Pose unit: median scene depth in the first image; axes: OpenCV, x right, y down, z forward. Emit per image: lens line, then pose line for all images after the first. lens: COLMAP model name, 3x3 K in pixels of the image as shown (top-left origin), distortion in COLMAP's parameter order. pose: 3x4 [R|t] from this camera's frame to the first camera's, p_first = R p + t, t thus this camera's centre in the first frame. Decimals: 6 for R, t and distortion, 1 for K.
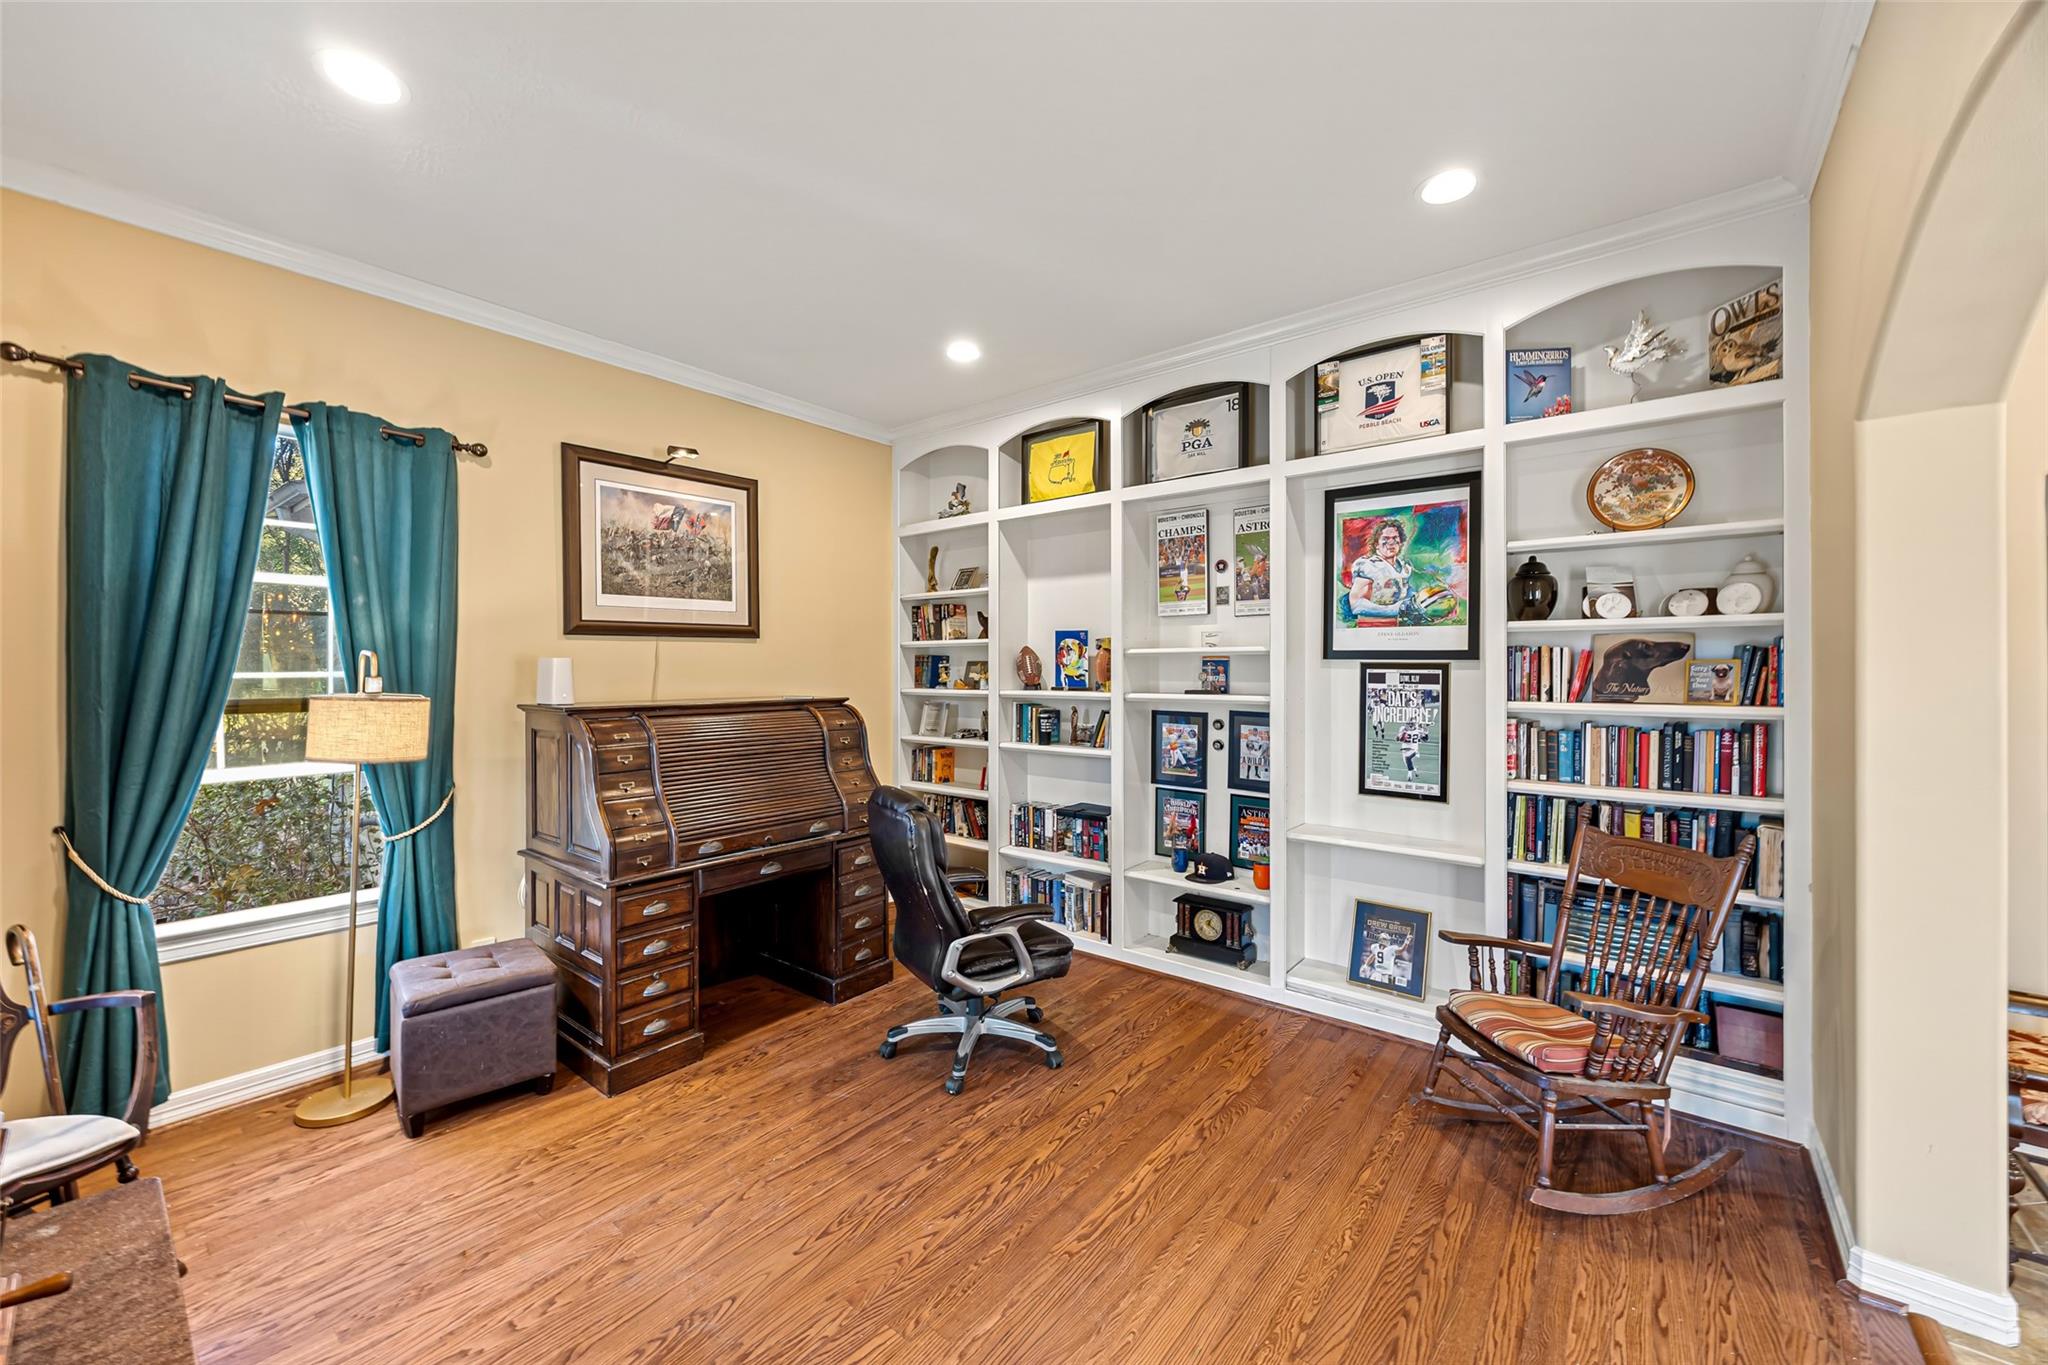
lens RADIAL K [[795.6, 0, 1030.5], [0, 795.6, 670.8], [0, 0, 1]] dist [0.002569, 0.000259]
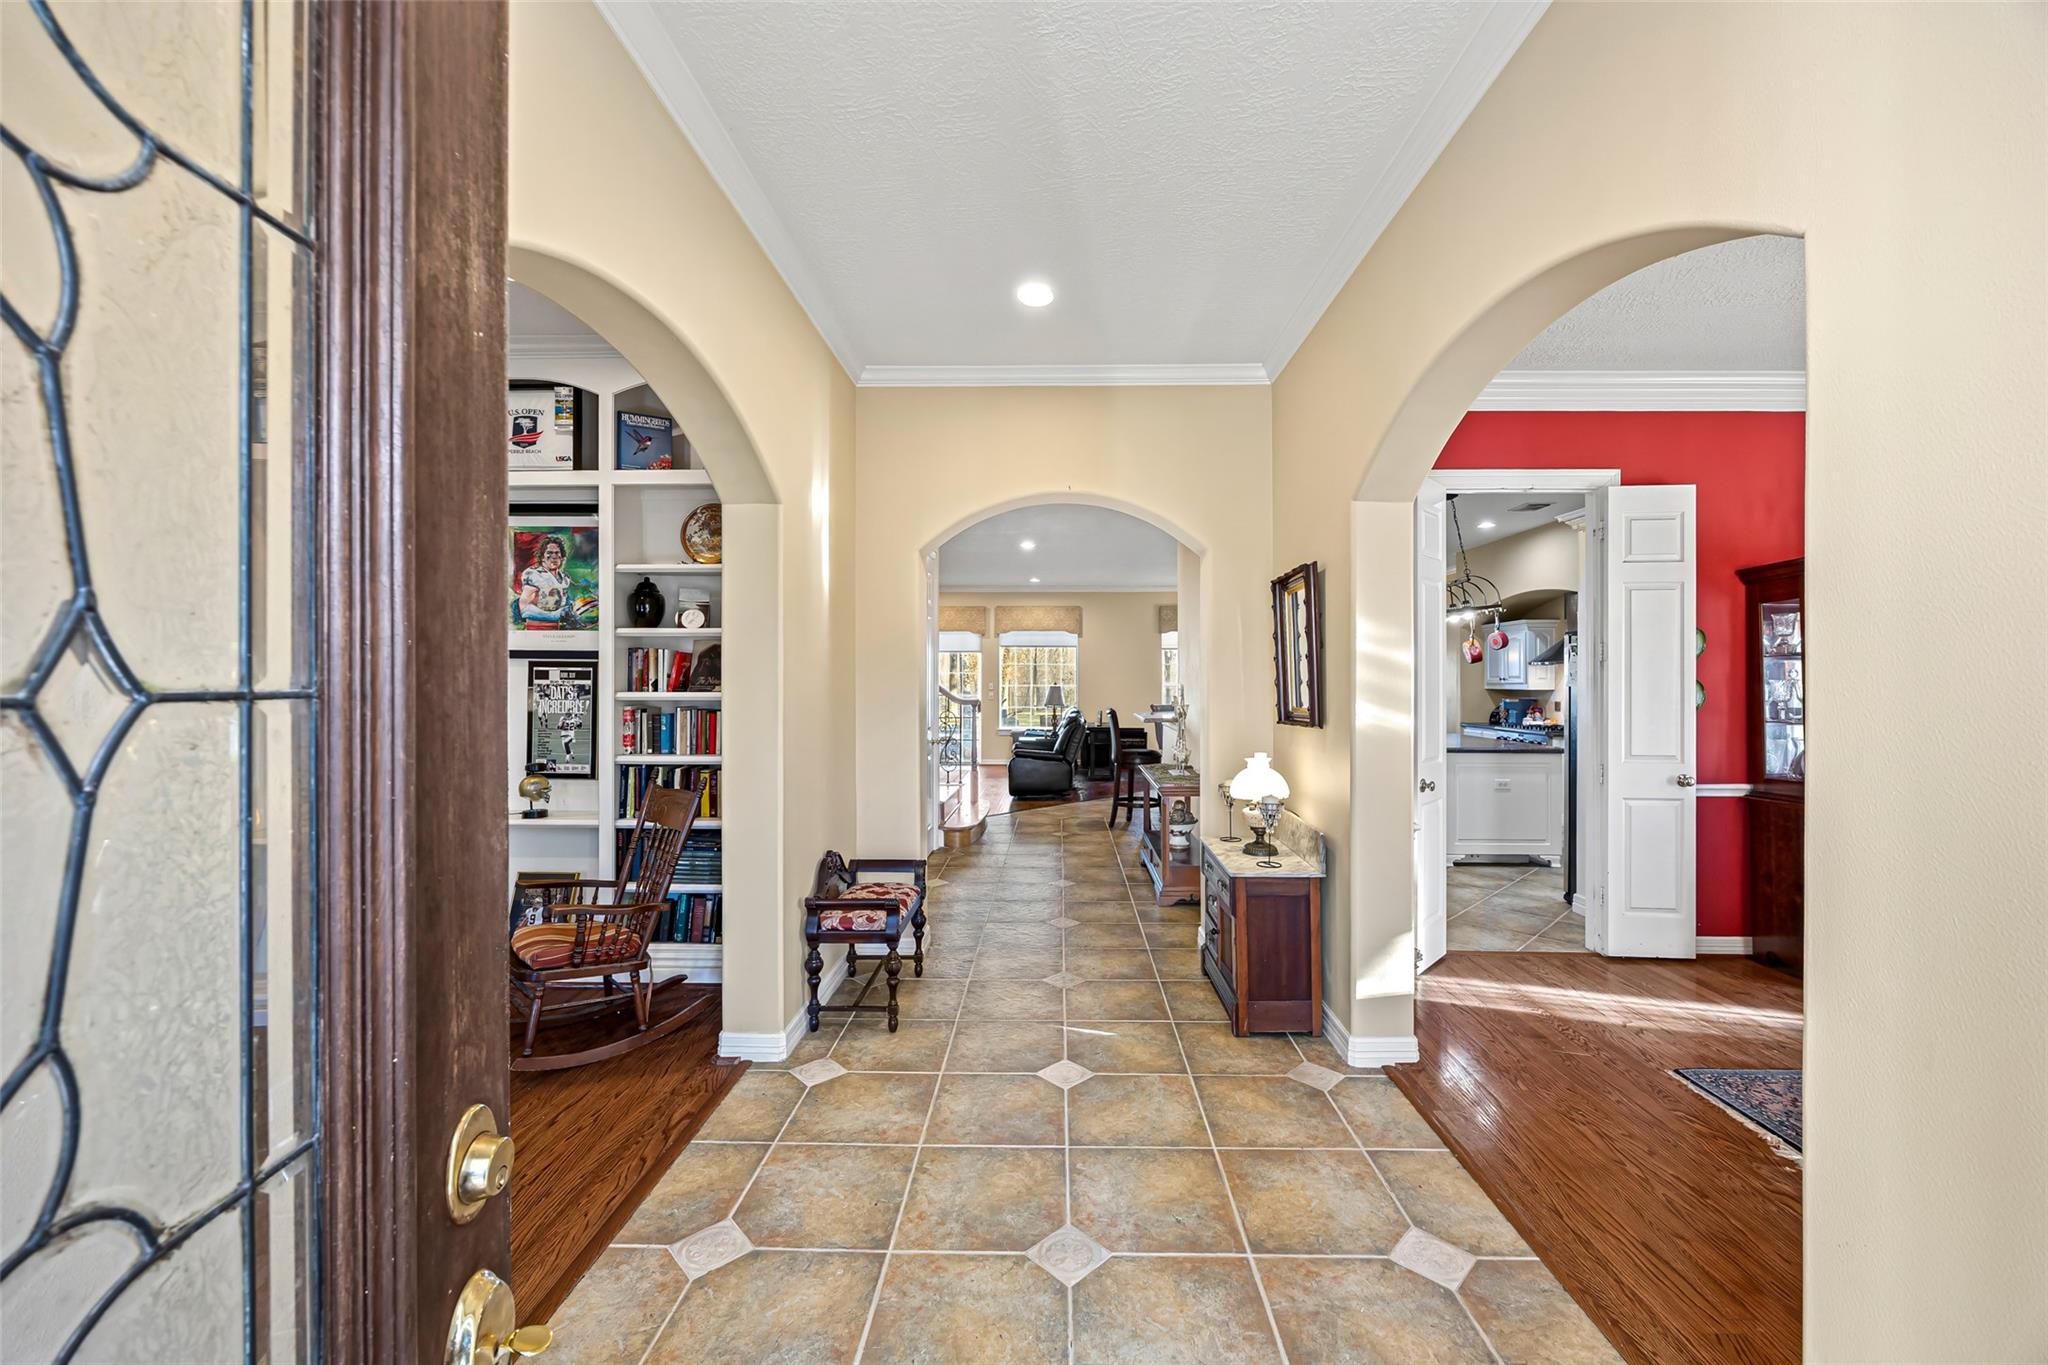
lens RADIAL K [[795.6, 0, 1036.1], [0, 795.6, 677.9], [0, 0, 1]] dist [0.002569, 0.000259]
pose [[0.798094, -0.002040, 0.602529, 0.346575], [0.003393, 0.999994, -0.001108, 0.018832], [-0.602523, 0.002928, 0.798096, -0.366948]]
